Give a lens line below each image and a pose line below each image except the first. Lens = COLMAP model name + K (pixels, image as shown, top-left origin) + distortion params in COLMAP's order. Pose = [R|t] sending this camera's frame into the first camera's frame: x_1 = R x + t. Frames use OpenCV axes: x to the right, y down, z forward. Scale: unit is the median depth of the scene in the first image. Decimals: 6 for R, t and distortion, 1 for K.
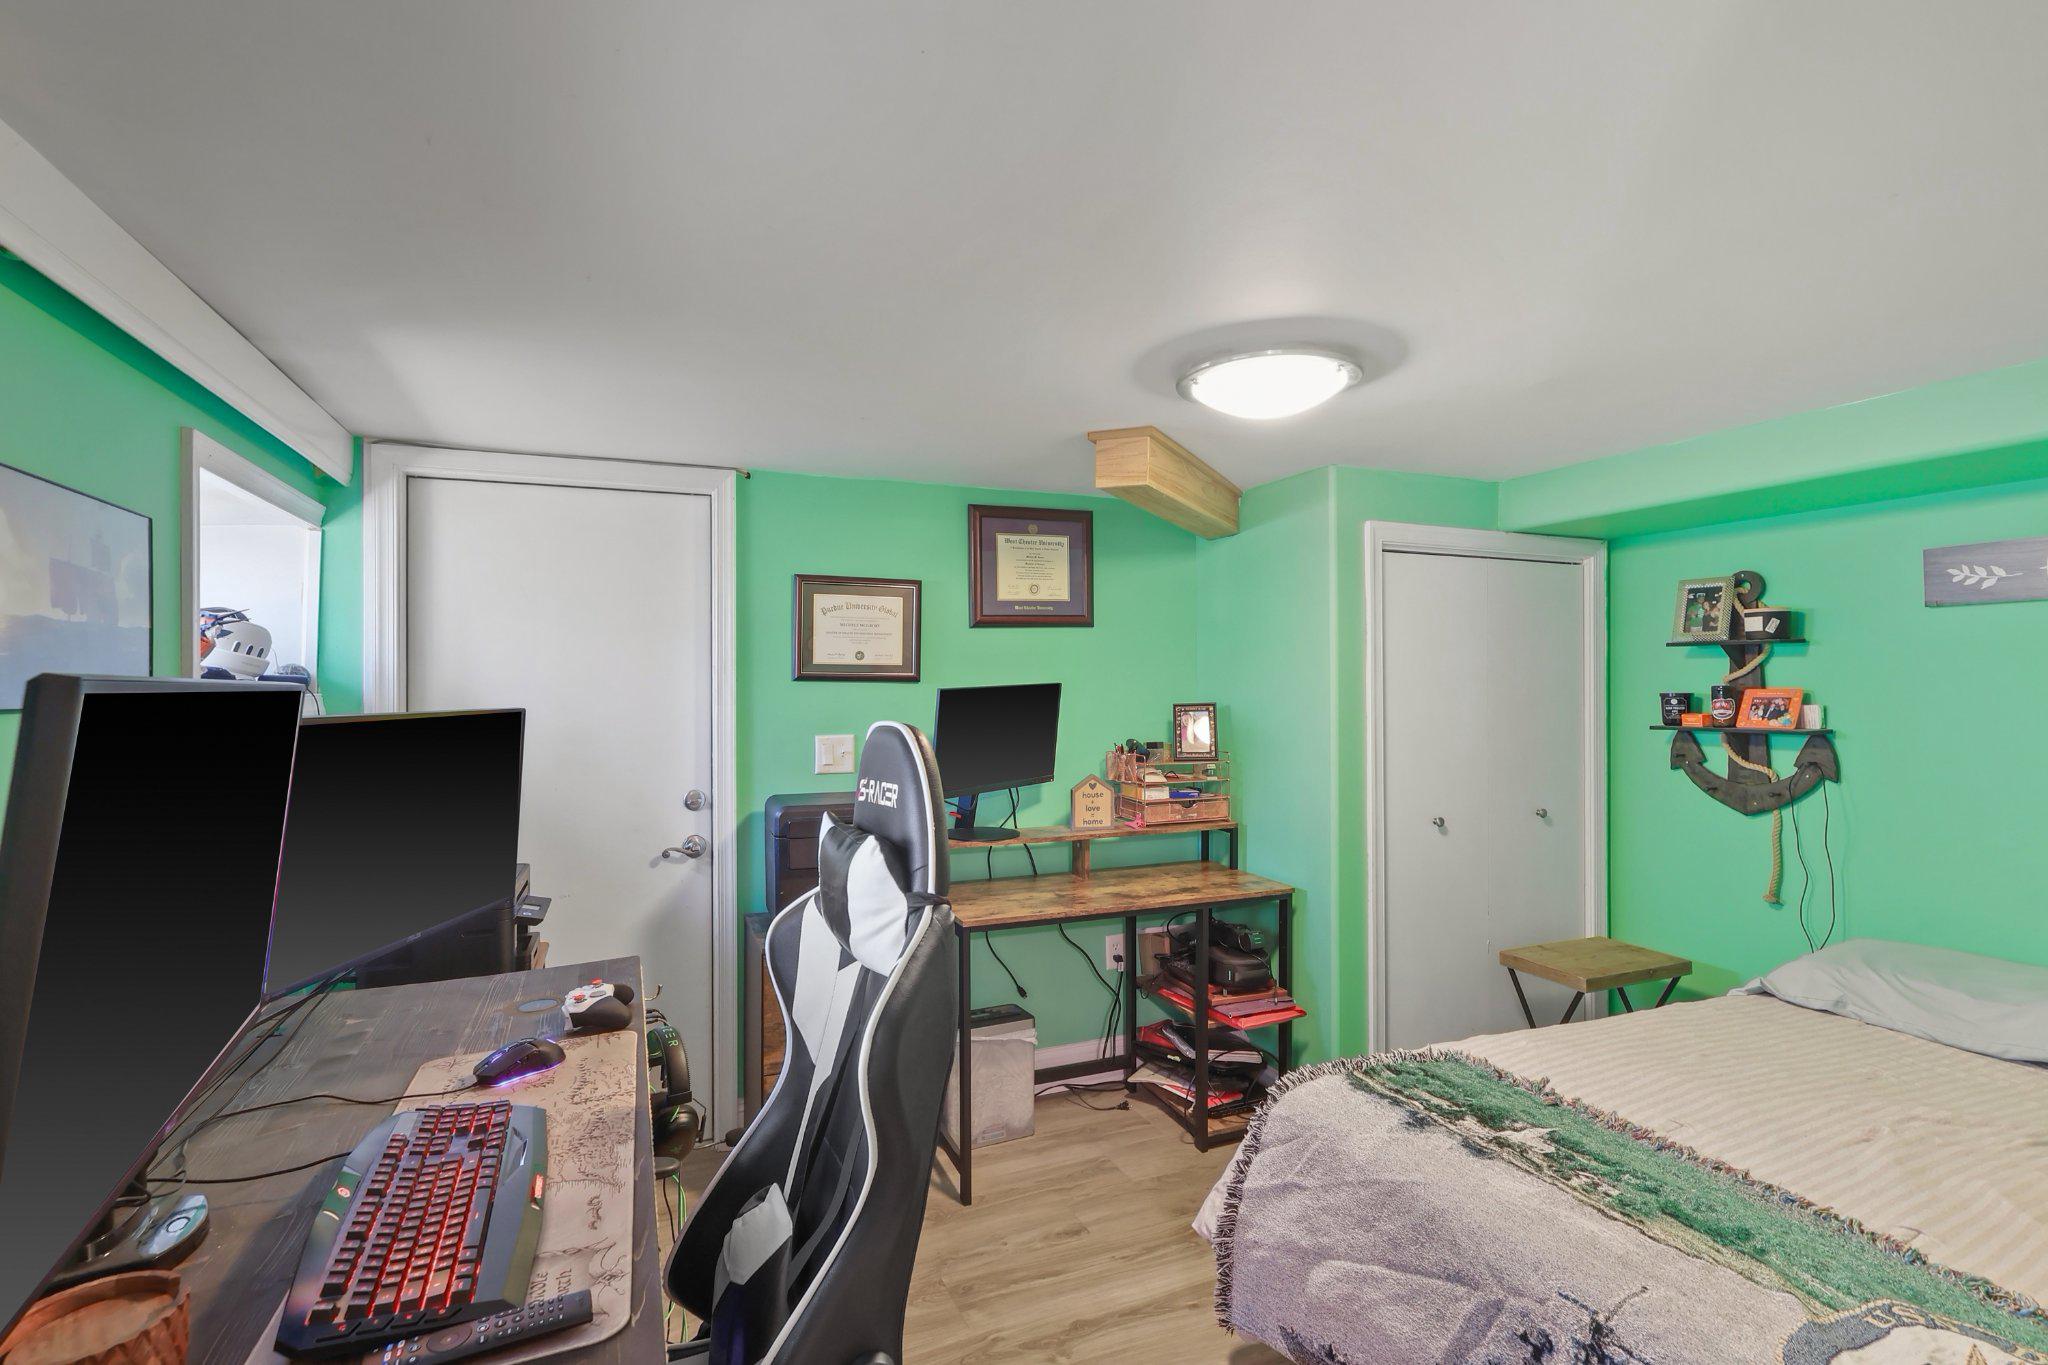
lens RADIAL K [[955.0, 0, 1017.4], [0, 955.0, 681.5], [0, 0, 1]] dist [0.001662, 0.000445]
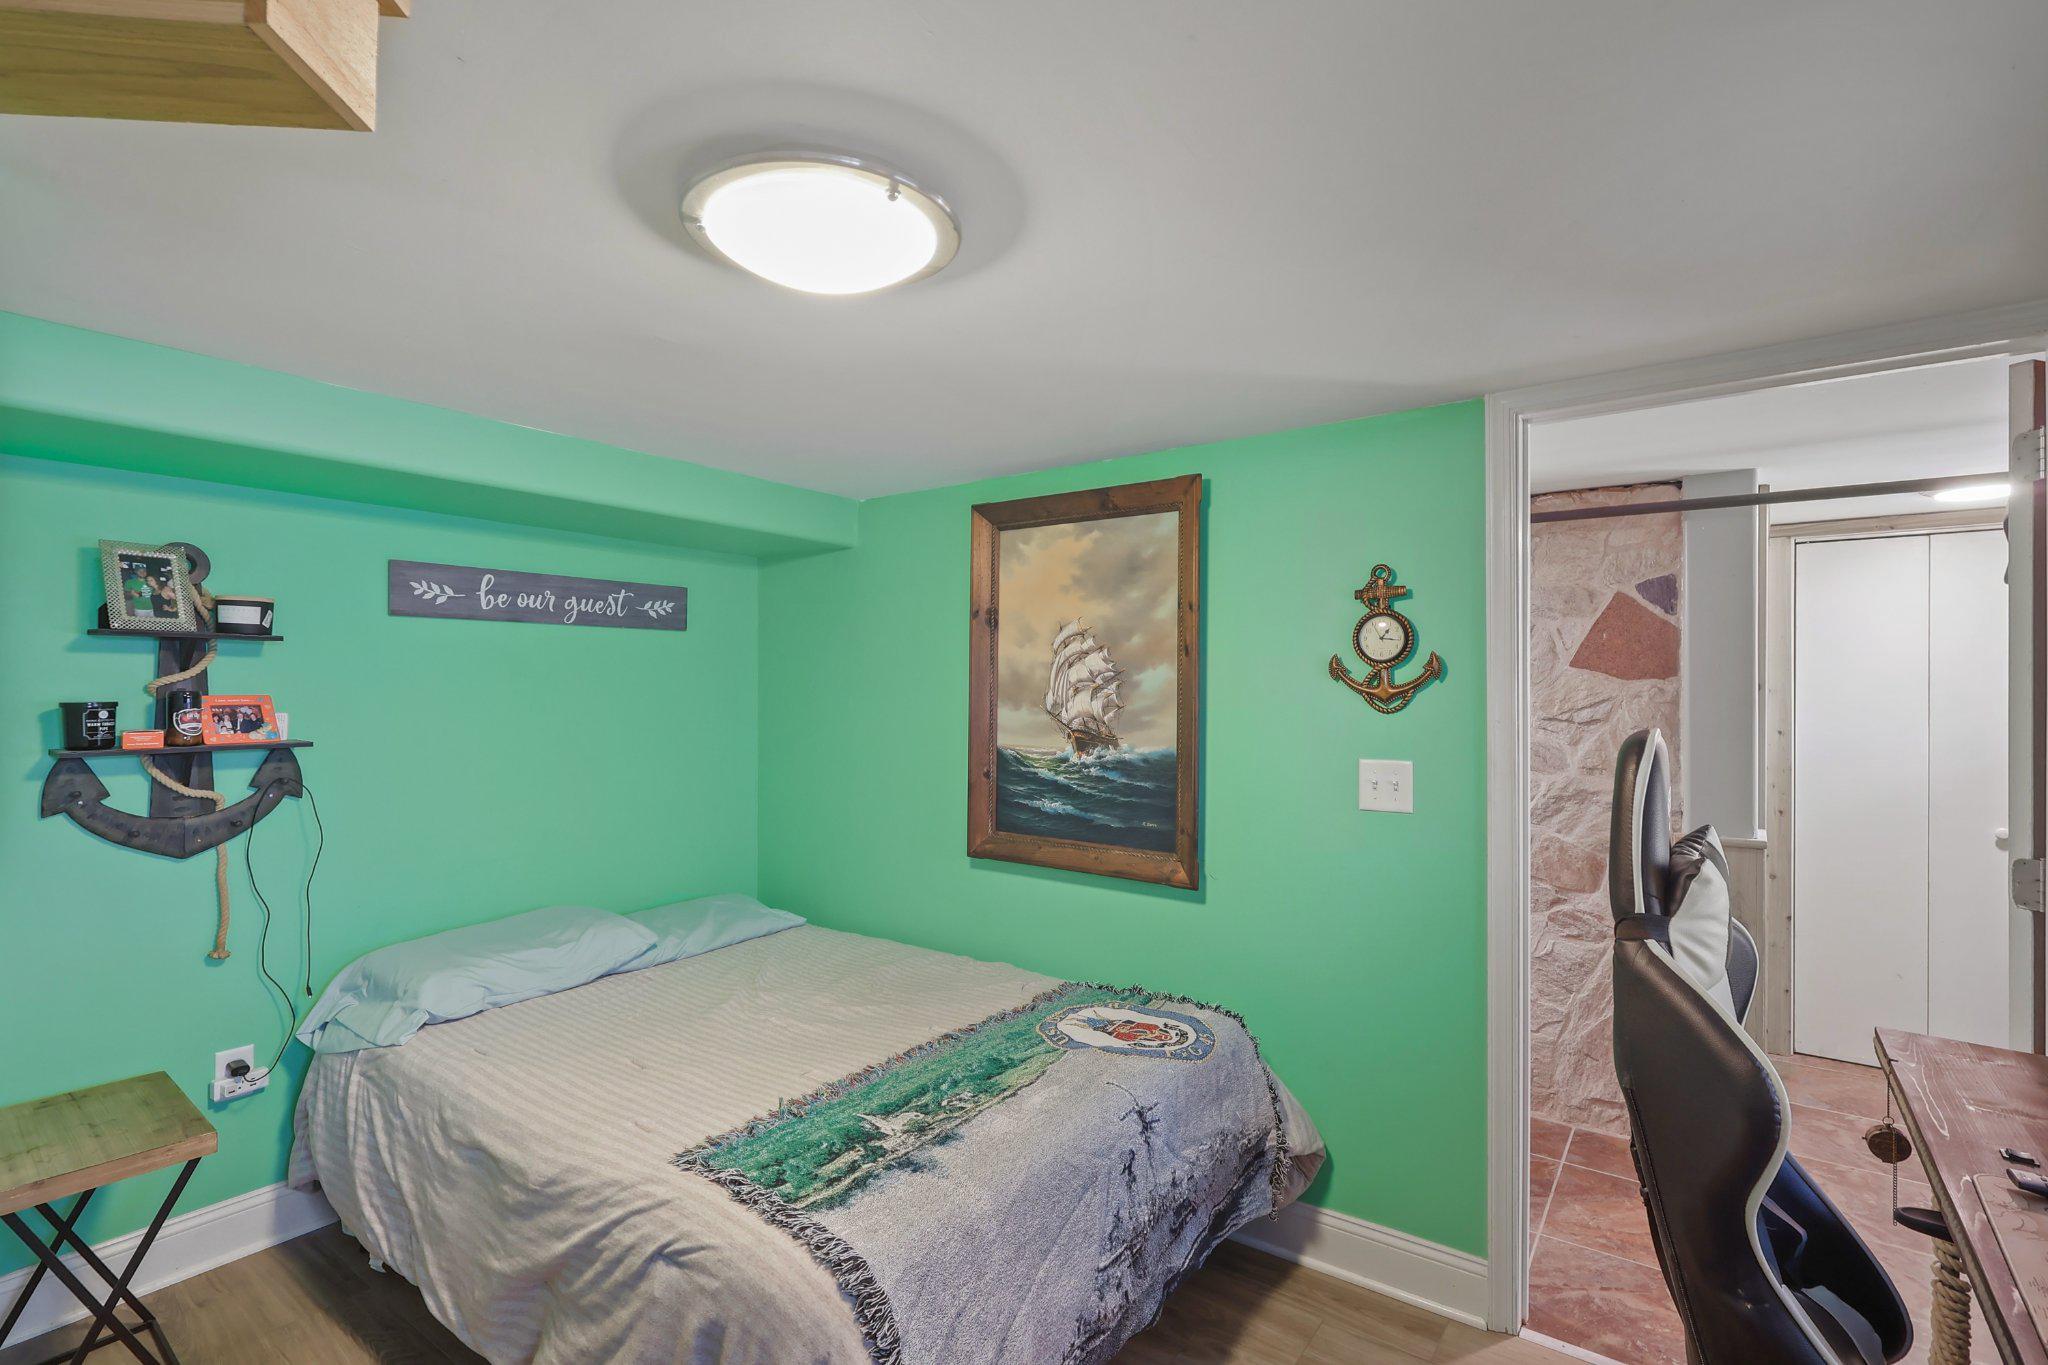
lens RADIAL K [[955.0, 0, 1011.6], [0, 955.0, 684.5], [0, 0, 1]] dist [0.001662, 0.000445]
pose [[-0.502116, 0.009154, 0.864752, -0.255198], [0.001341, 0.999951, -0.009806, 0.007828], [-0.864799, -0.003764, -0.502104, 0.836440]]
